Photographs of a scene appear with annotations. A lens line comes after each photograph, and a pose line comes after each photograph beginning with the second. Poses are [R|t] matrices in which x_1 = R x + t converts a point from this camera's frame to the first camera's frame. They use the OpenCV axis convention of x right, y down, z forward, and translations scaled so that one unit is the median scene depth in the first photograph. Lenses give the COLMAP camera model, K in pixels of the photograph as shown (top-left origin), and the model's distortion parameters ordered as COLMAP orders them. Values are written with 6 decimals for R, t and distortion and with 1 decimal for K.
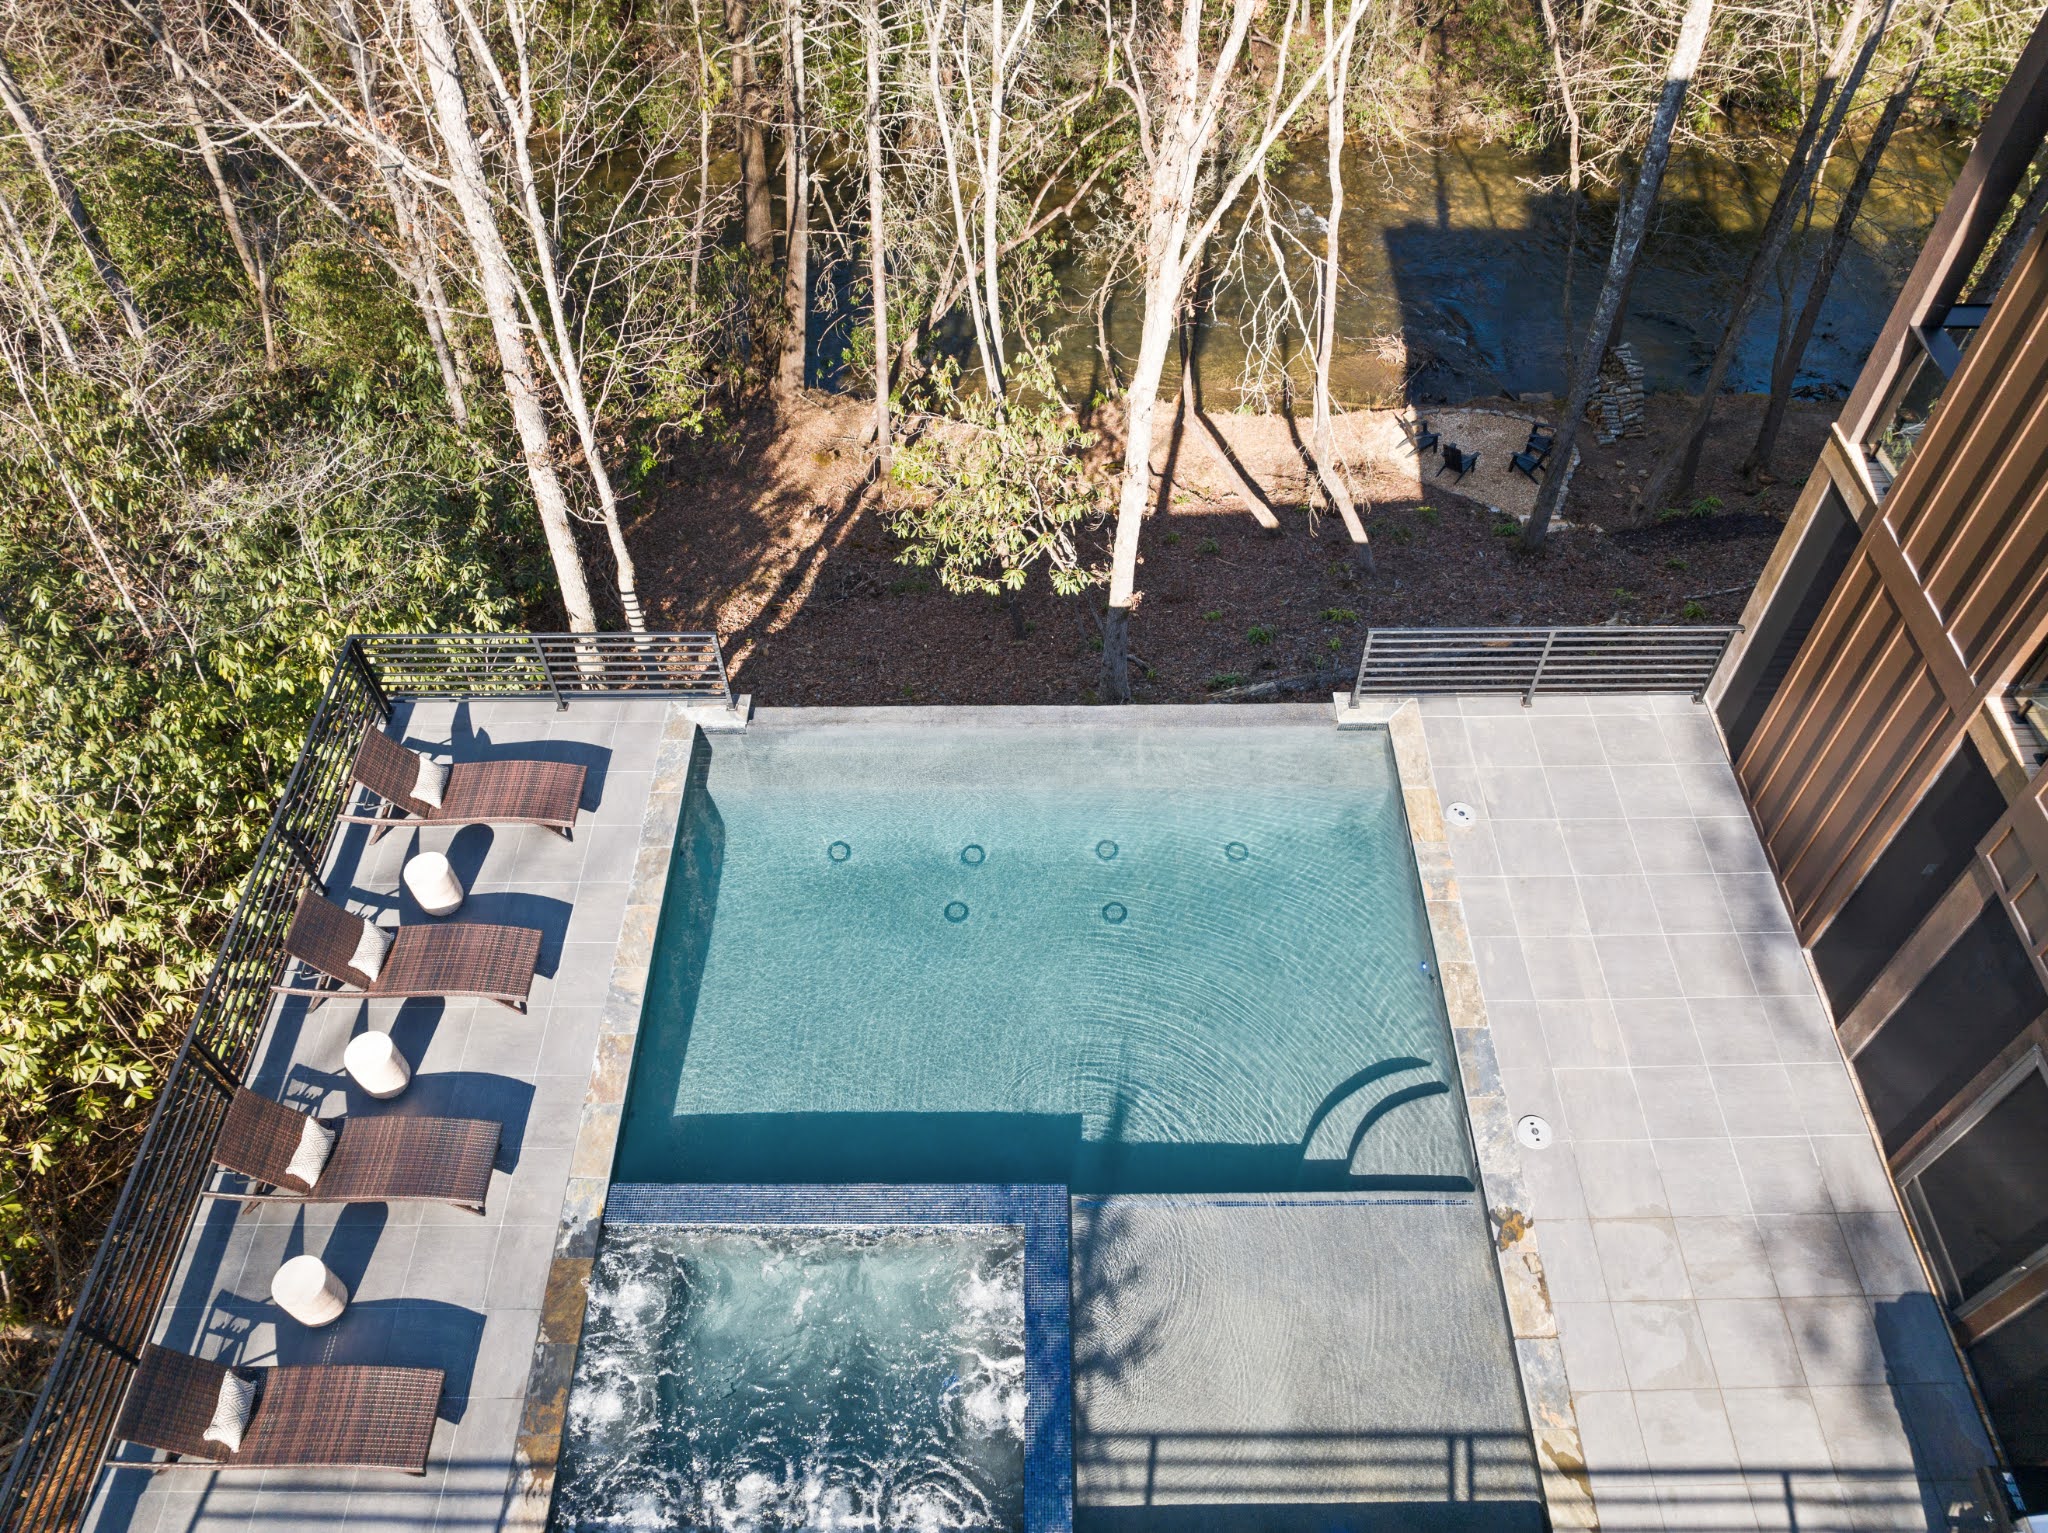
lens RADIAL K [[1484.4, 0, 1028.8], [0, 1484.4, 764.2], [0, 0, 1]] dist [-0.013262, -0.002304]
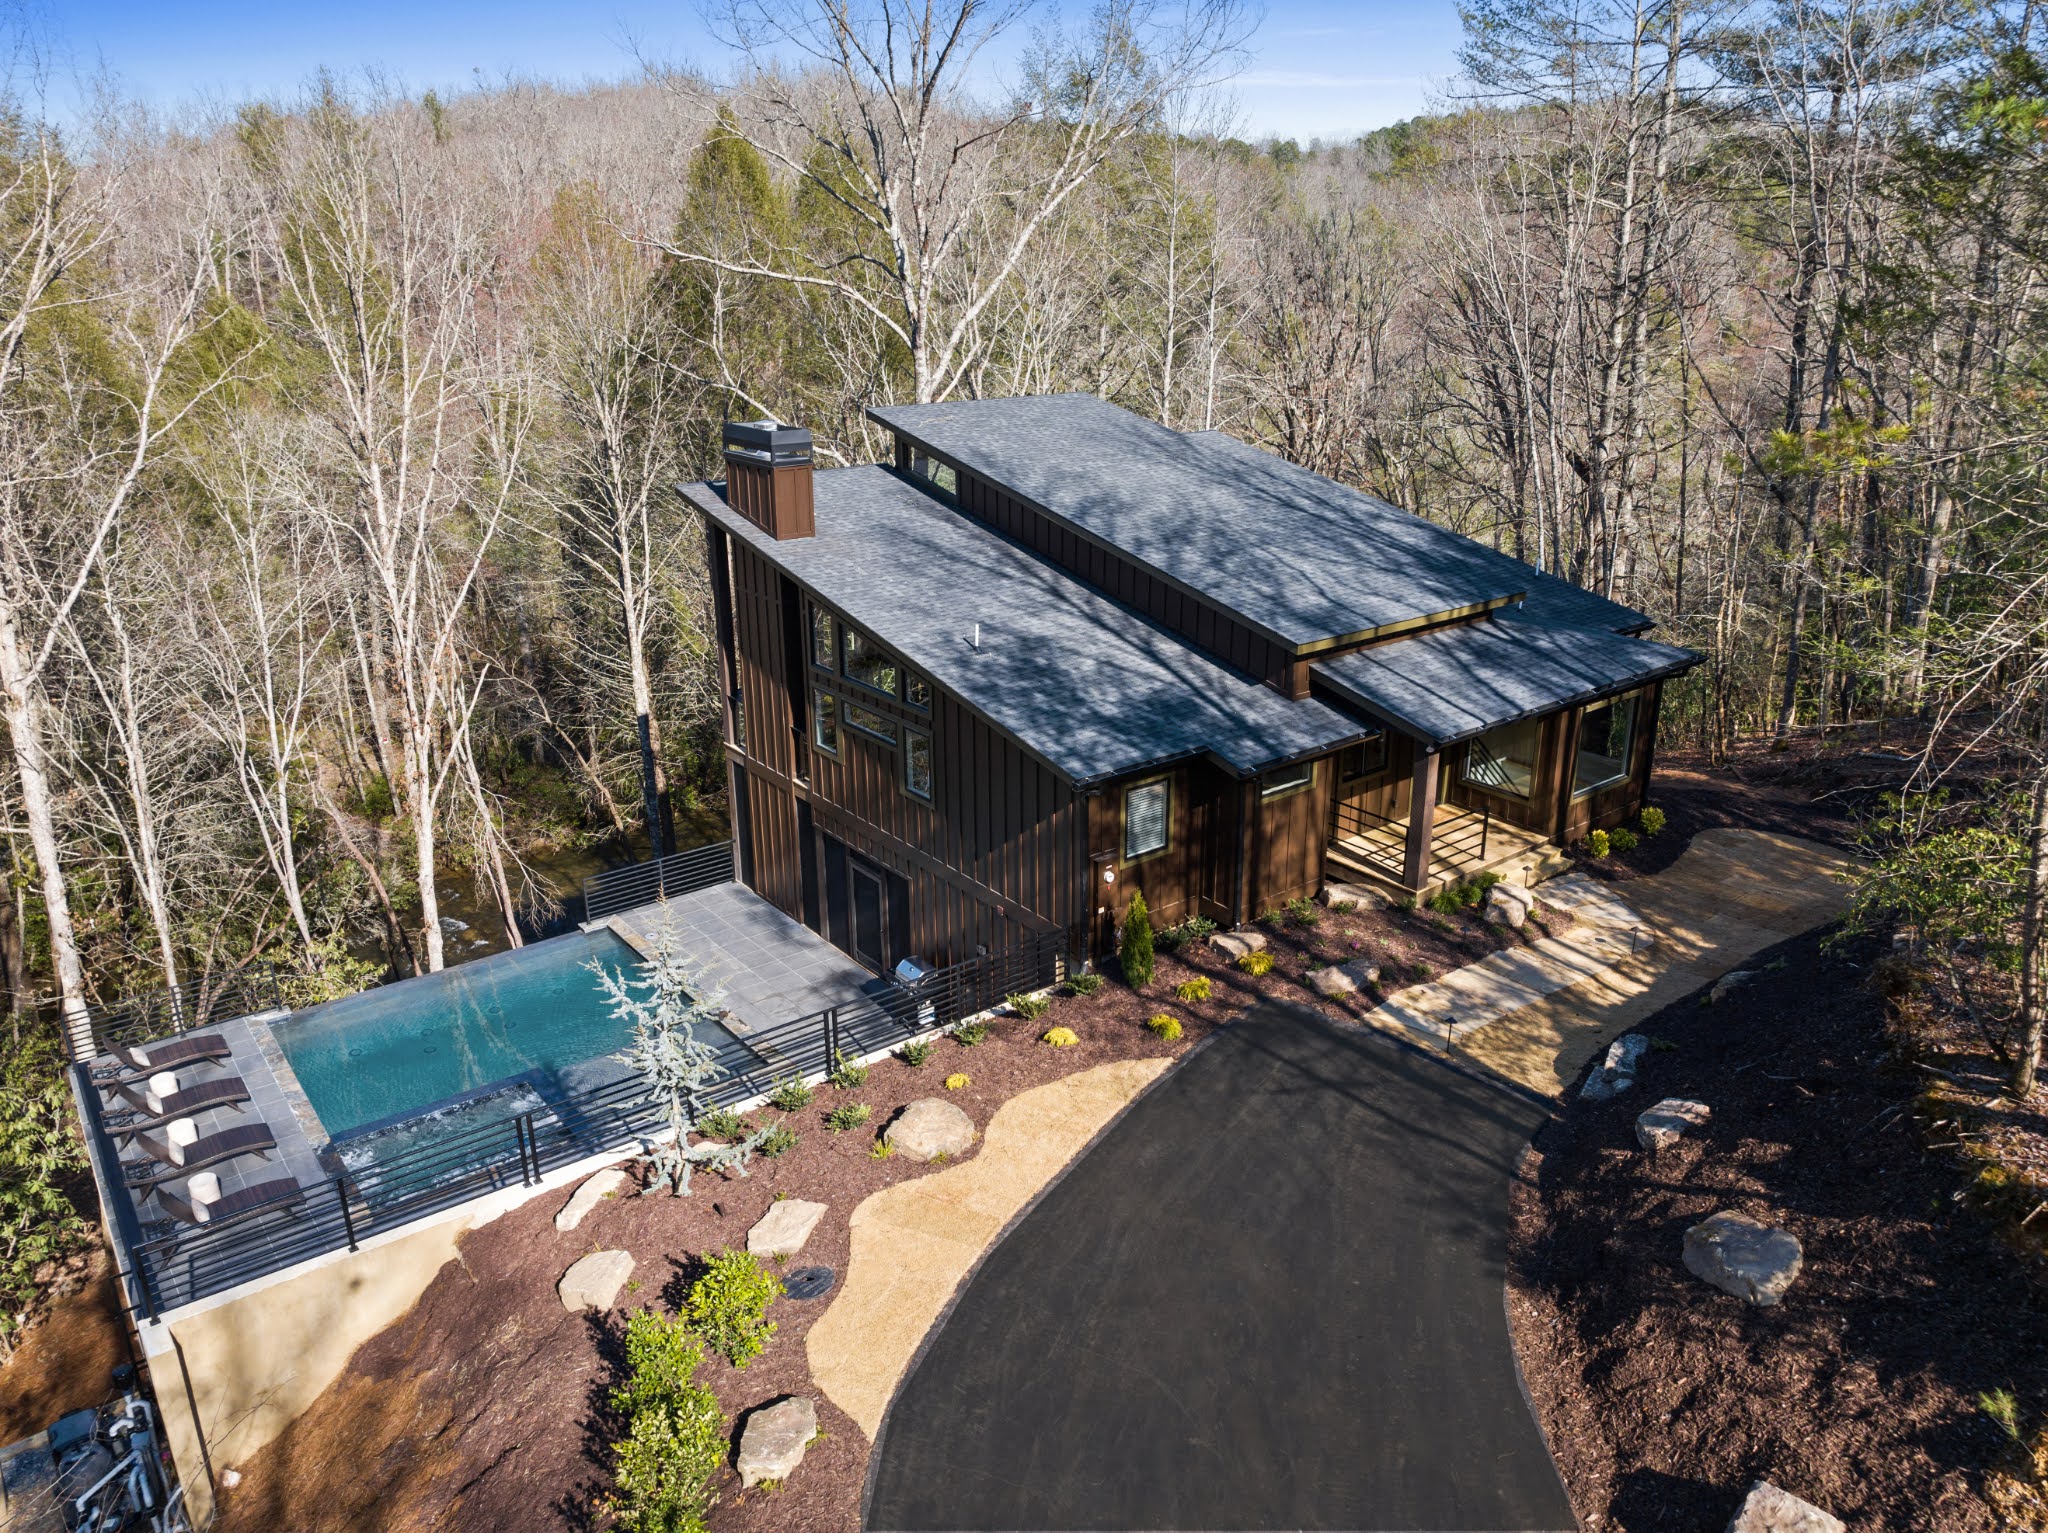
lens RADIAL K [[1484.4, 0, 1021.7], [0, 1484.4, 766.8], [0, 0, 1]] dist [-0.013262, -0.002304]
pose [[0.793941, -0.193986, 0.576219, -0.530786], [0.458811, 0.813016, -0.358467, 0.929512], [-0.398937, 0.548977, 0.734489, -1.057444]]
